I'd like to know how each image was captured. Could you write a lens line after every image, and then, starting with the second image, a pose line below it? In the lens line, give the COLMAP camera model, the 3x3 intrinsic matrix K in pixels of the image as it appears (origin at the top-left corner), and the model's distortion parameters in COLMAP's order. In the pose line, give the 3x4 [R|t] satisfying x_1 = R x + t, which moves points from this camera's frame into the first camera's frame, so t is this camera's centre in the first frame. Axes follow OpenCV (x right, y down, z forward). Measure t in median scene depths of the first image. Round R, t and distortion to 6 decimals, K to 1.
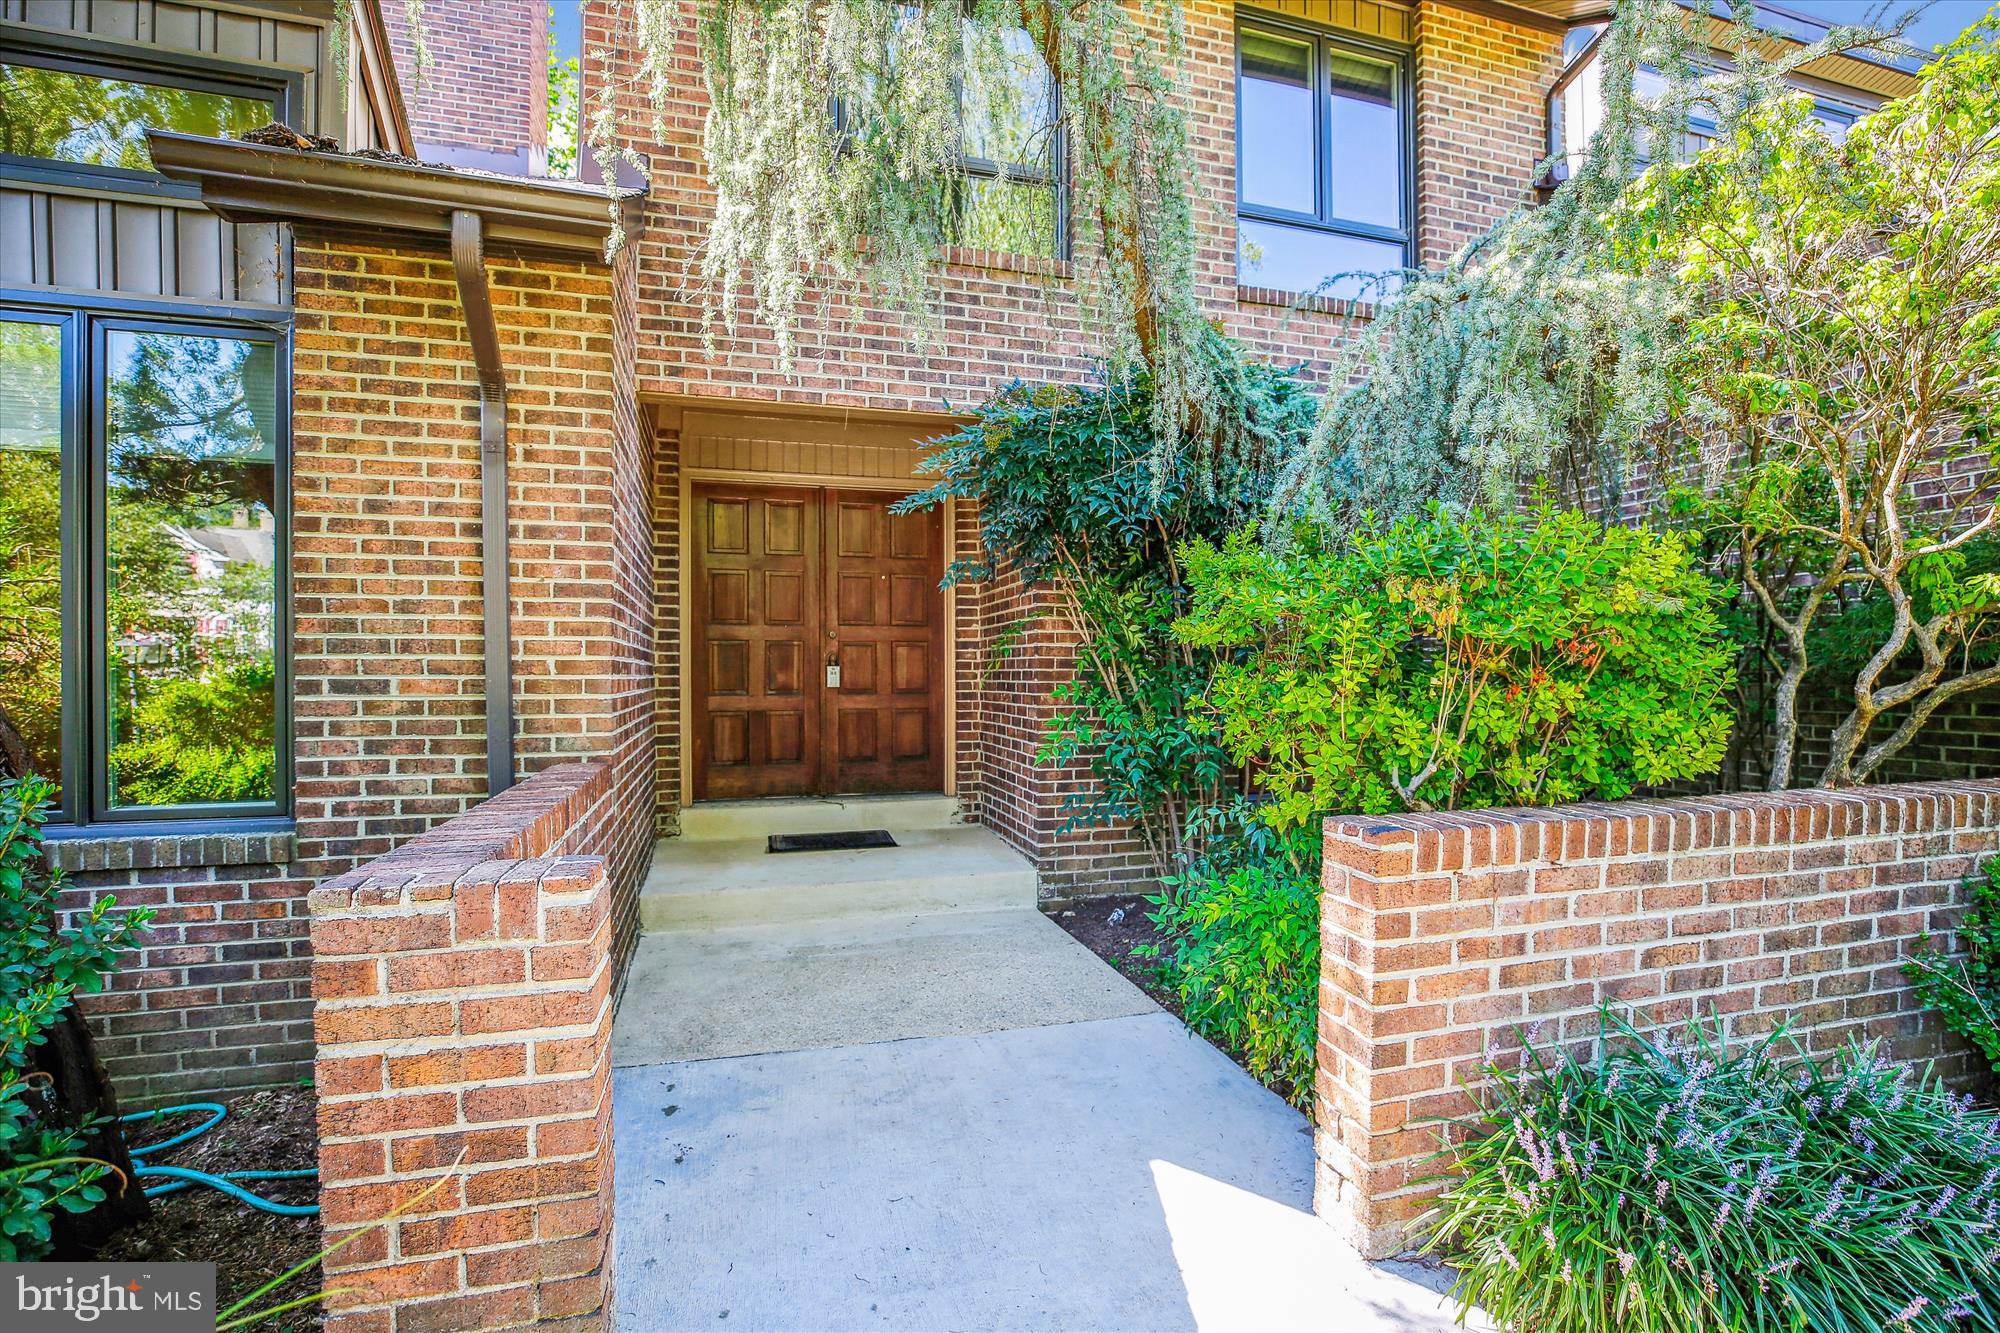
lens RADIAL K [[925.2, 0, 1001.5], [0, 925.2, 676.7], [0, 0, 1]] dist [-0.015962, 0.001591]
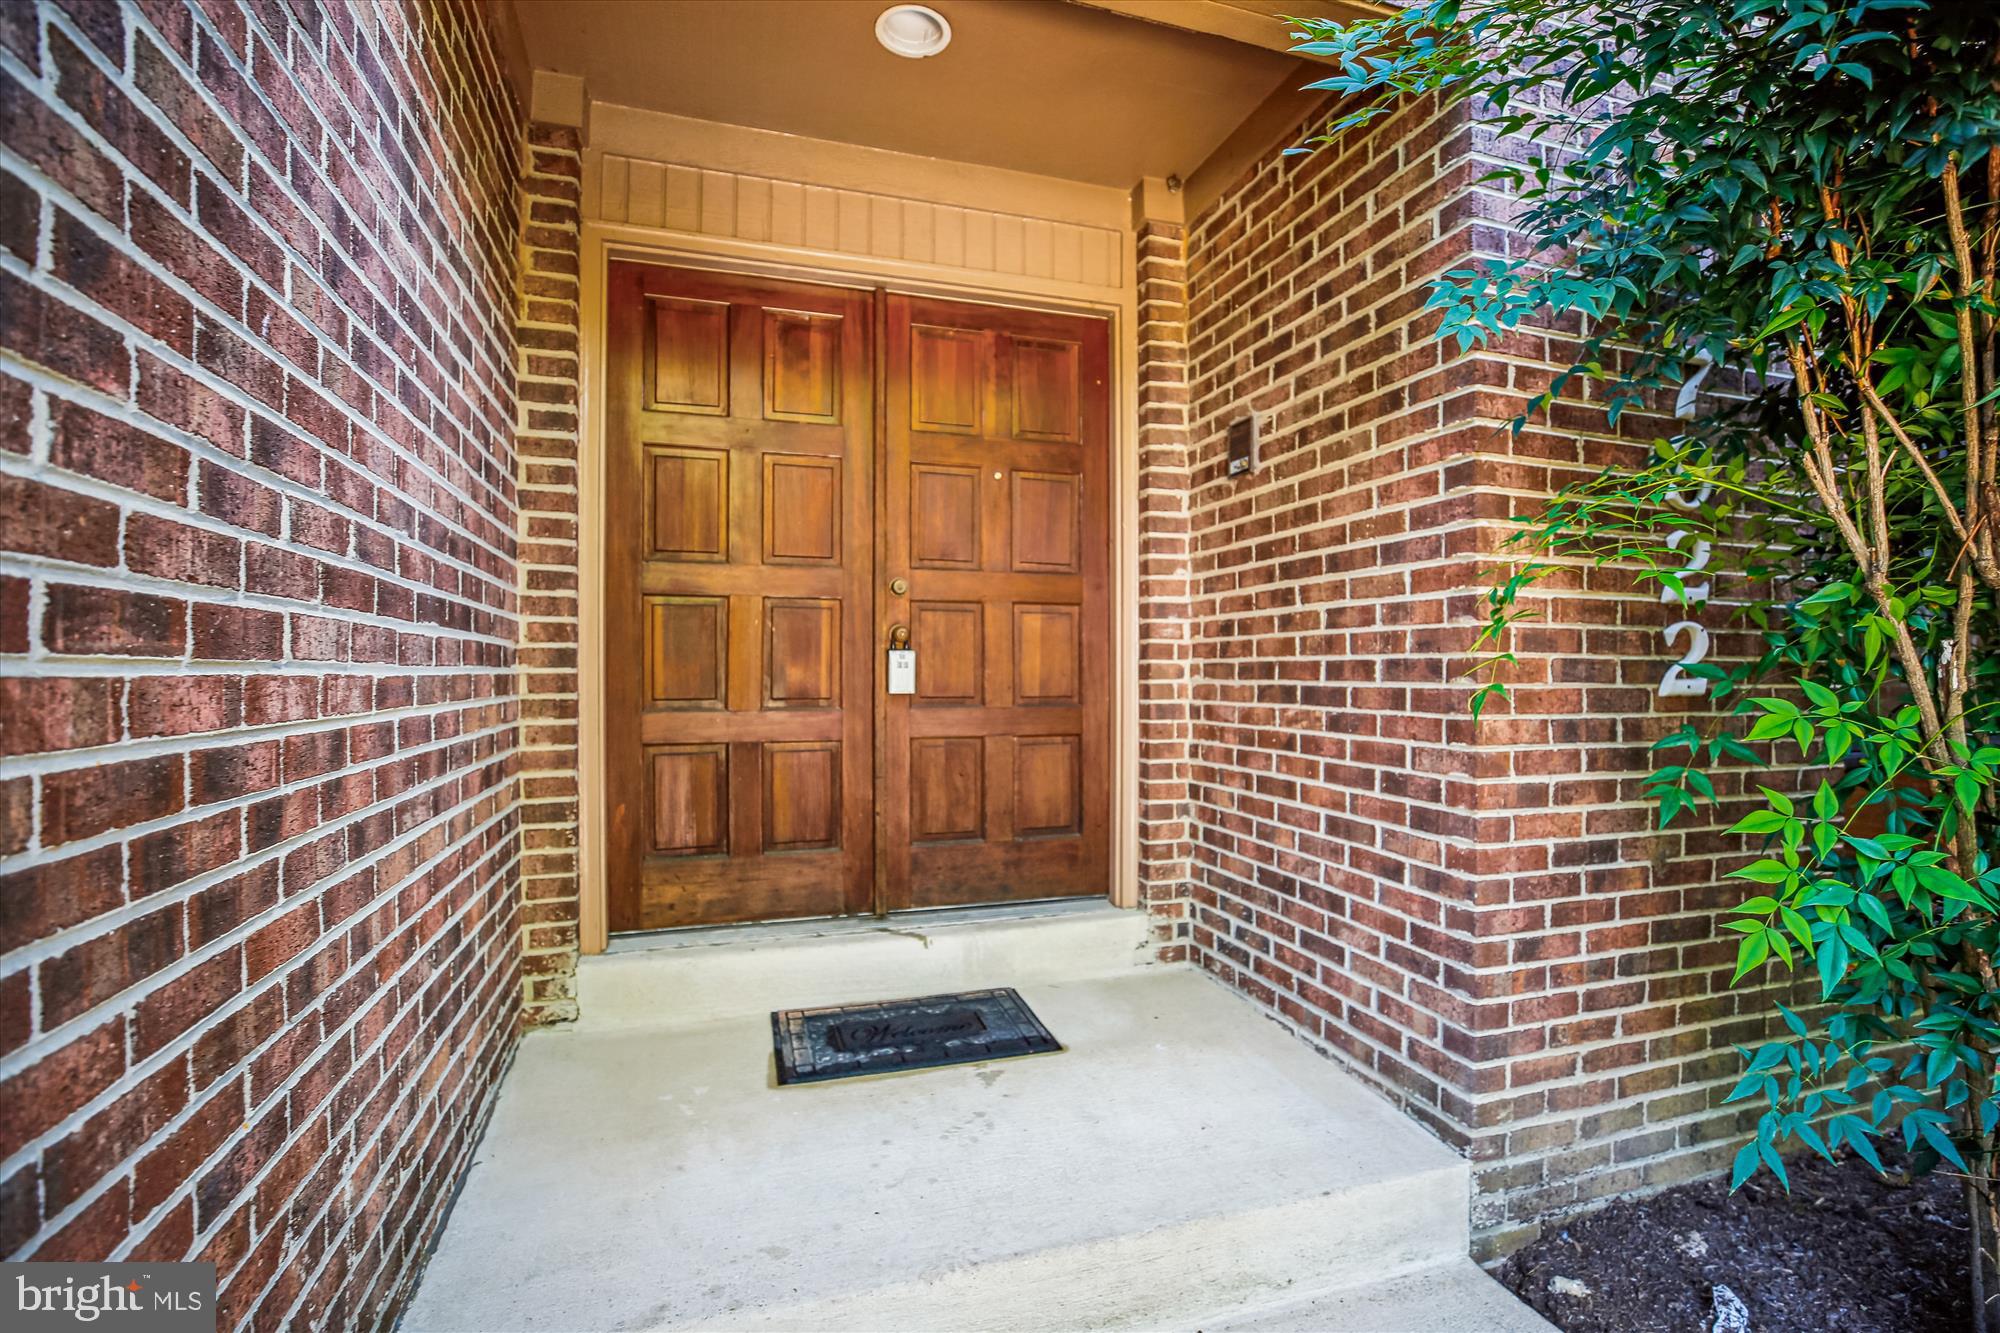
lens RADIAL K [[925.2, 0, 1002.1], [0, 925.2, 665.5], [0, 0, 1]] dist [-0.015962, 0.001591]
pose [[0.999508, 0.002559, 0.031253, -0.148221], [-0.002313, 0.999966, -0.007913, 0.000274], [-0.031273, 0.007837, 0.999480, 0.520960]]
